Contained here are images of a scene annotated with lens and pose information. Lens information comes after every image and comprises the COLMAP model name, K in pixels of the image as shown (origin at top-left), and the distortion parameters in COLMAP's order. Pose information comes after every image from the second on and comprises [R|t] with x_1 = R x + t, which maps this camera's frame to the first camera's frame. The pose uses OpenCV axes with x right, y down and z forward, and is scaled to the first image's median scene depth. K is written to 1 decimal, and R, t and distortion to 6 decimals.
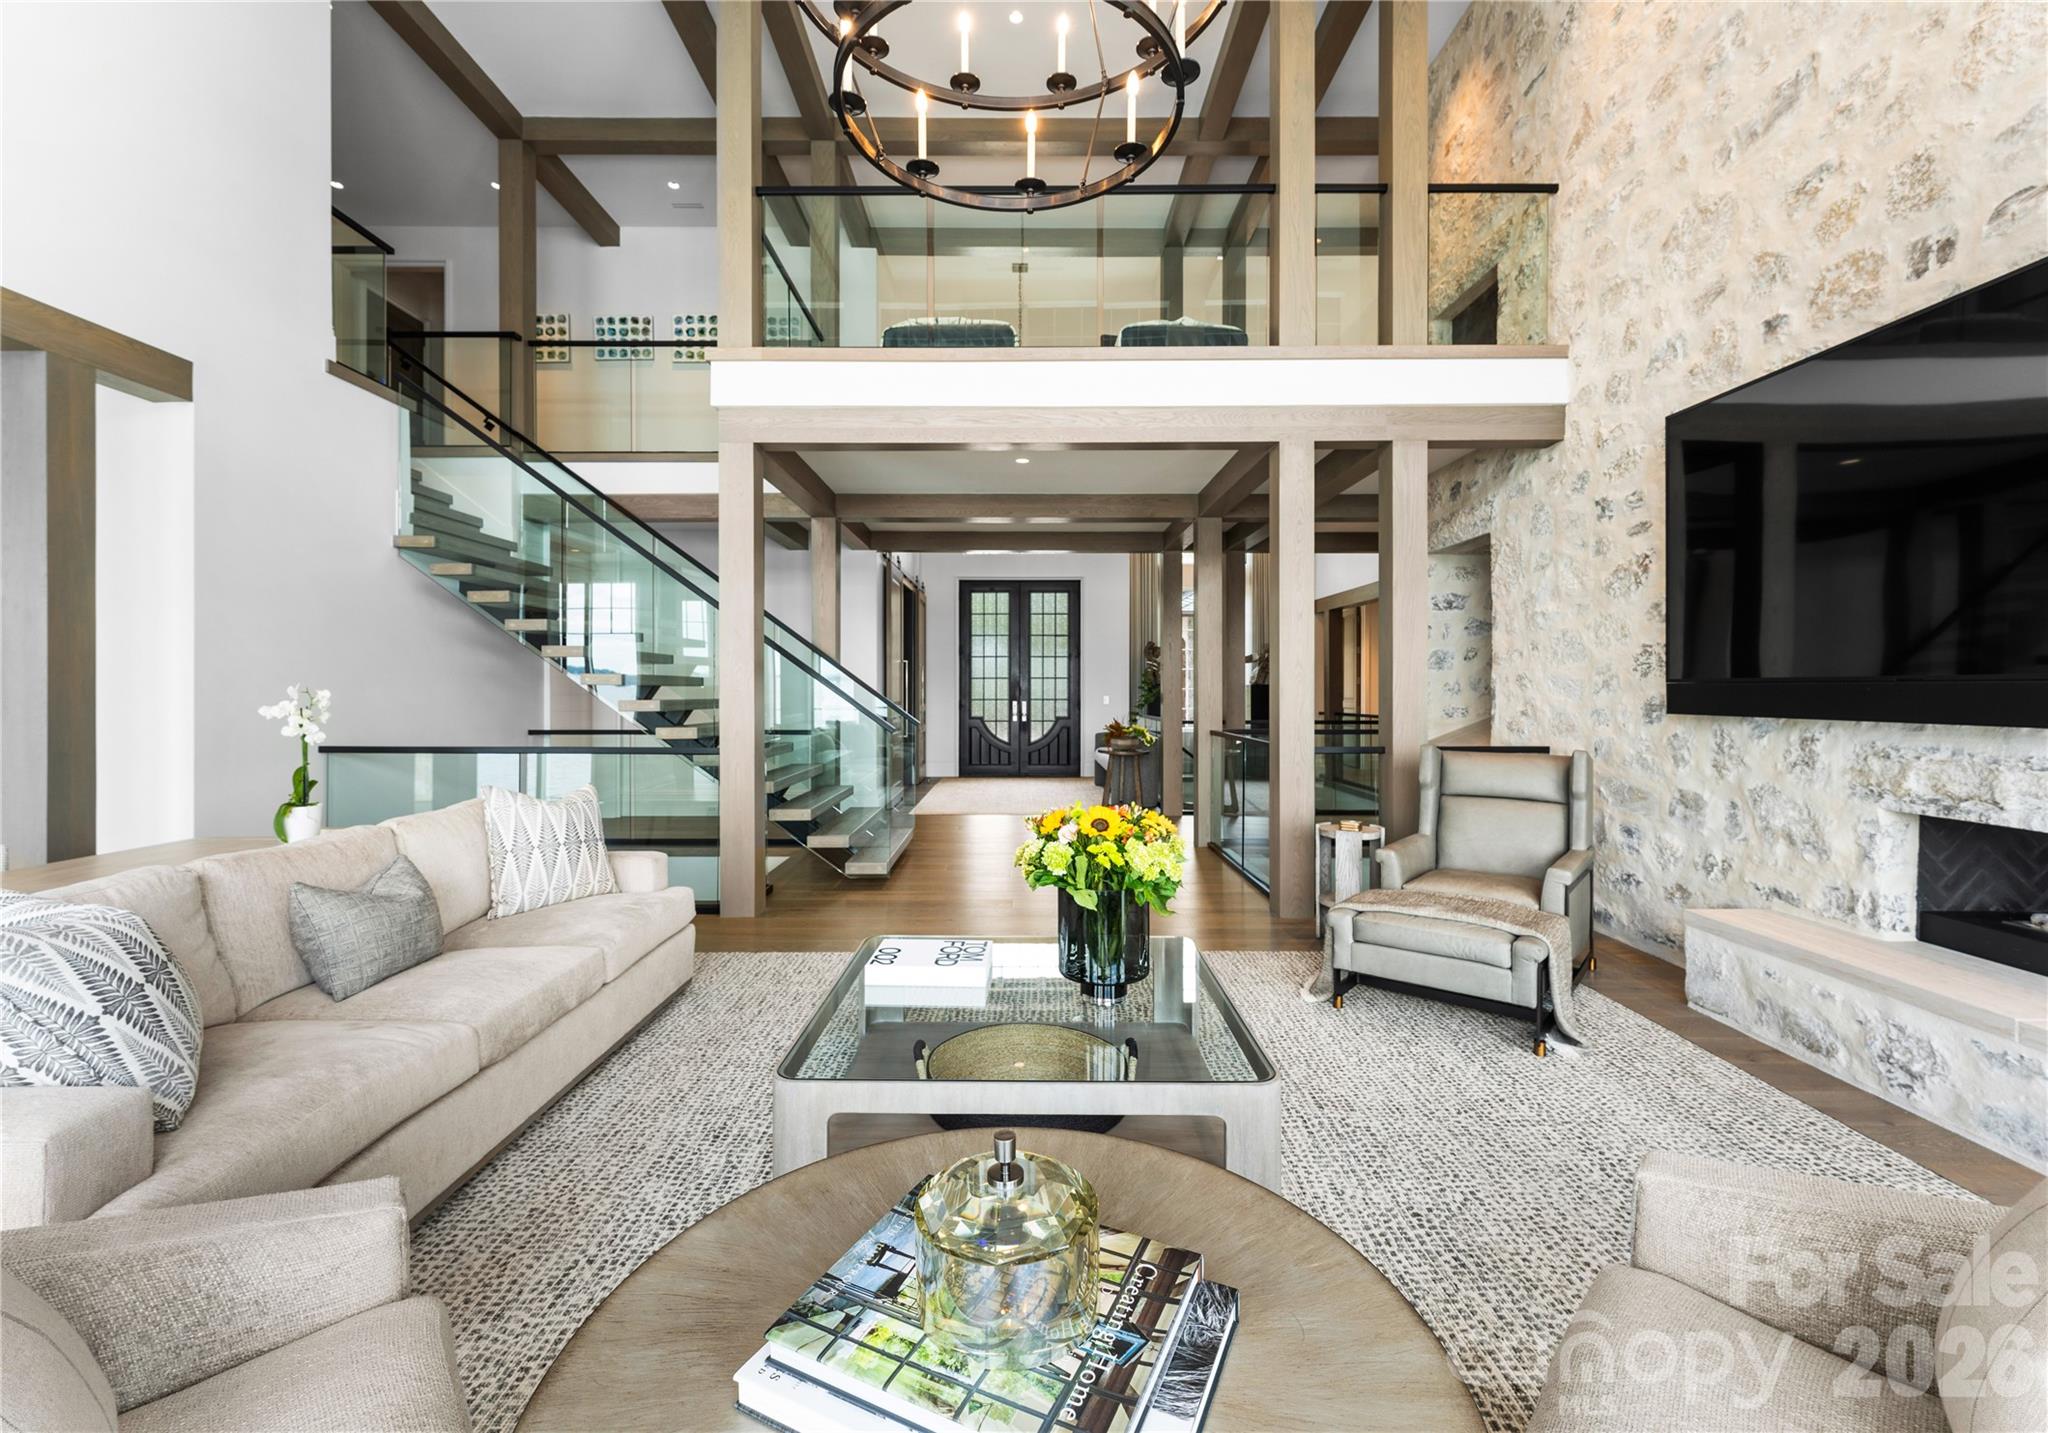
lens RADIAL K [[857.1, 0, 1026.1], [0, 857.1, 700.6], [0, 0, 1]] dist [0.004082, 0.000415]
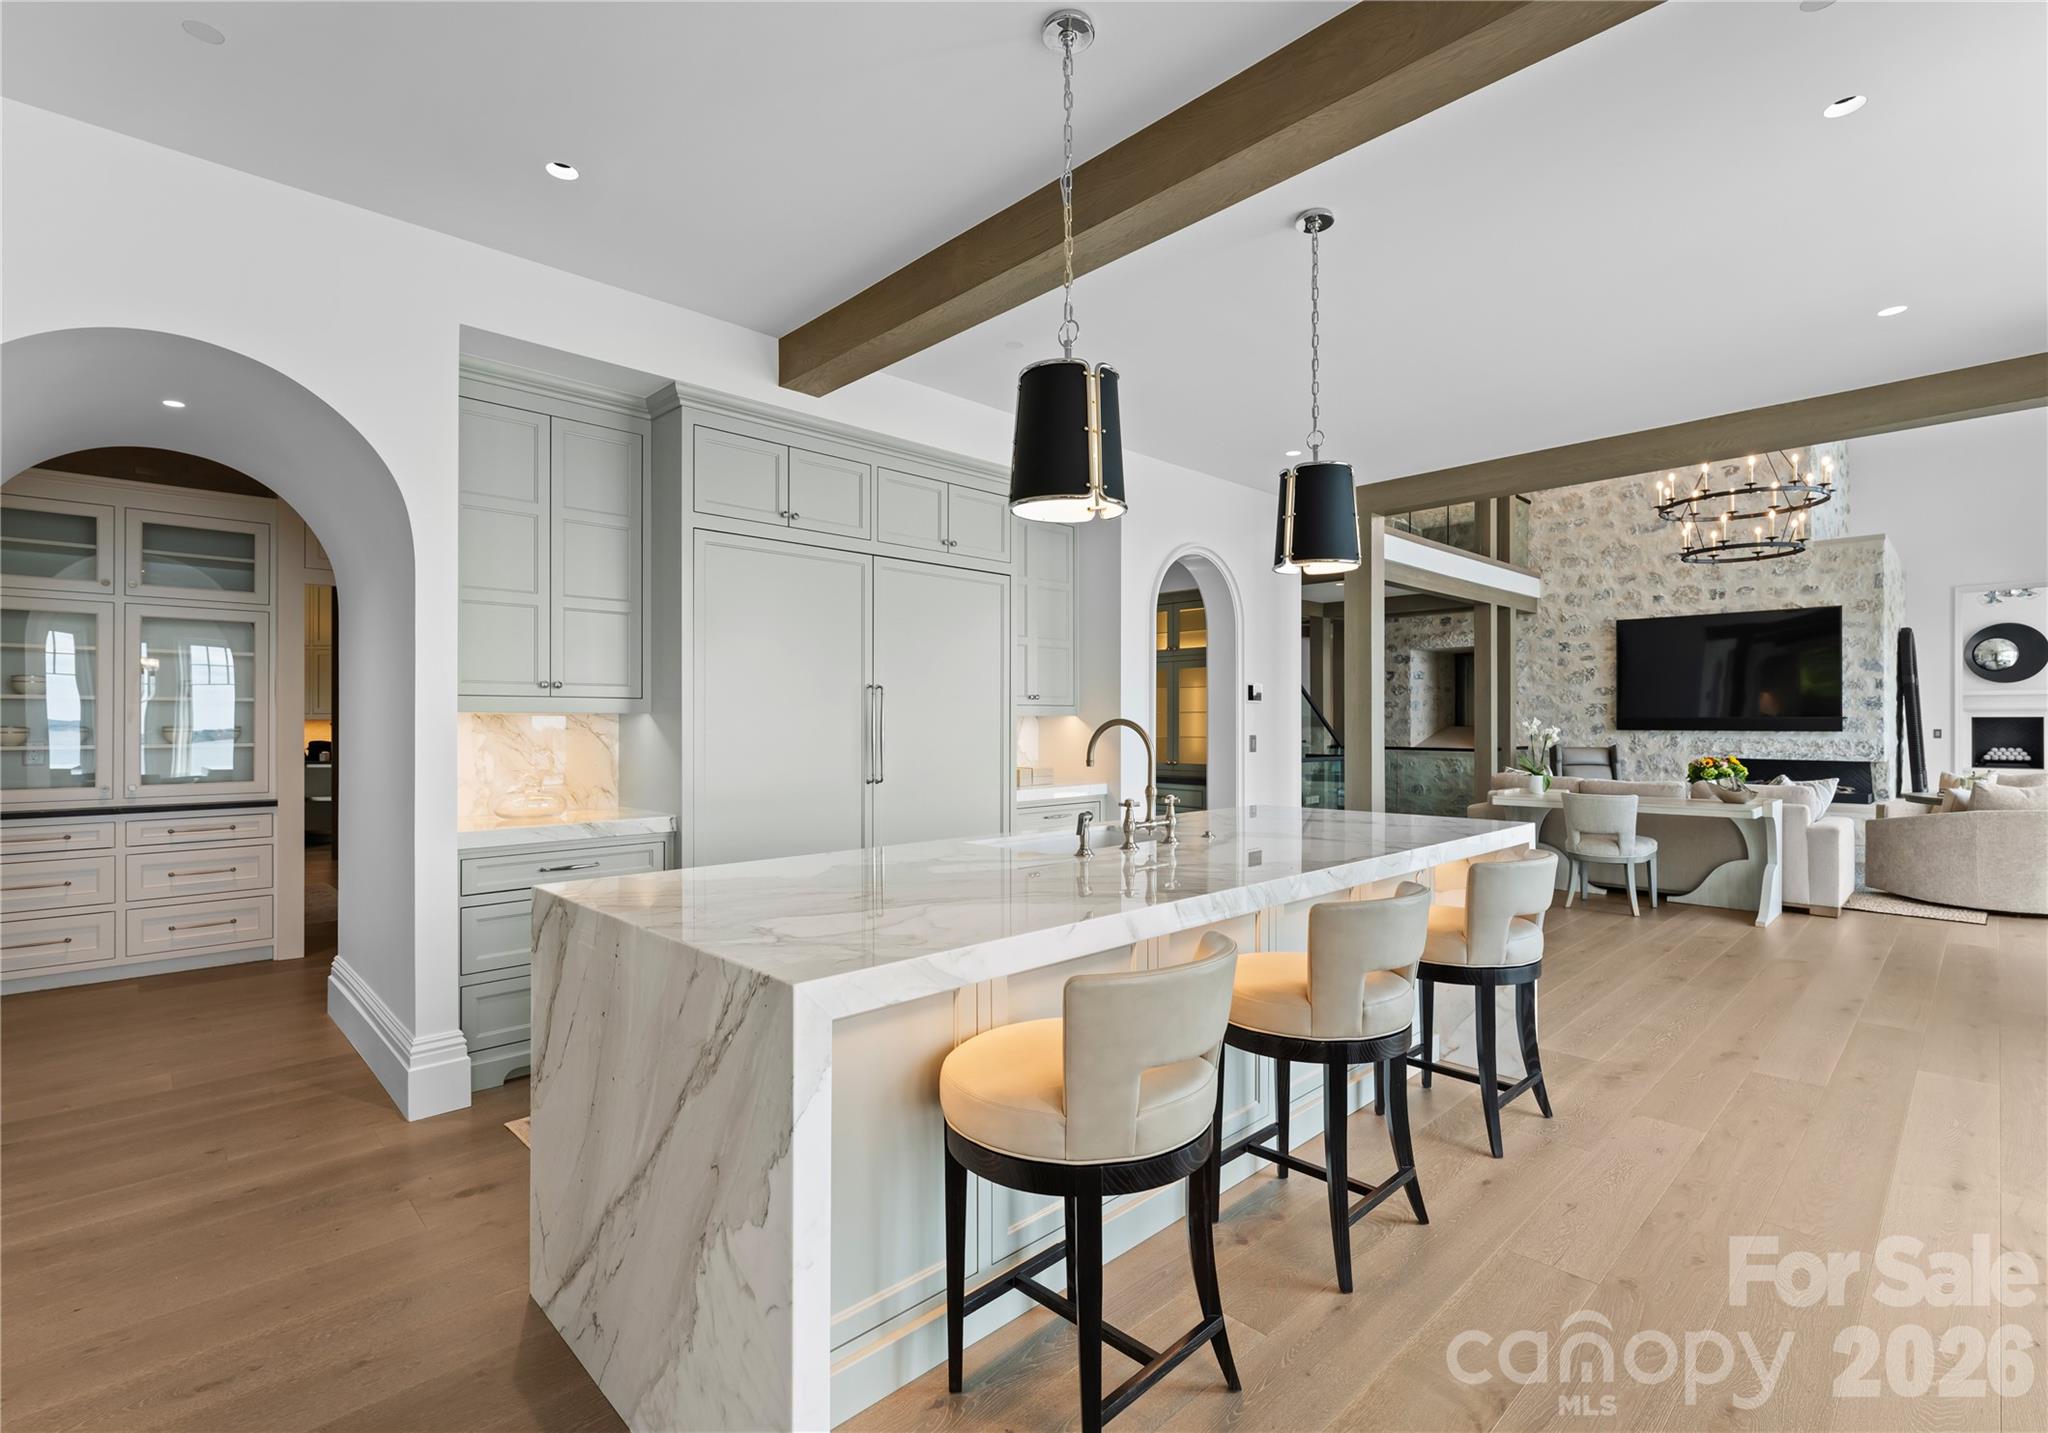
lens RADIAL K [[930.0, 0, 1019.5], [0, 930.0, 727.0], [0, 0, 1]] dist [-0.008354, 0.000042]
pose [[0.716199, -0.004520, 0.697881, -2.499473], [0.008565, 0.999961, -0.002312, -0.003207], [-0.697843, 0.007633, 0.716210, 0.215417]]
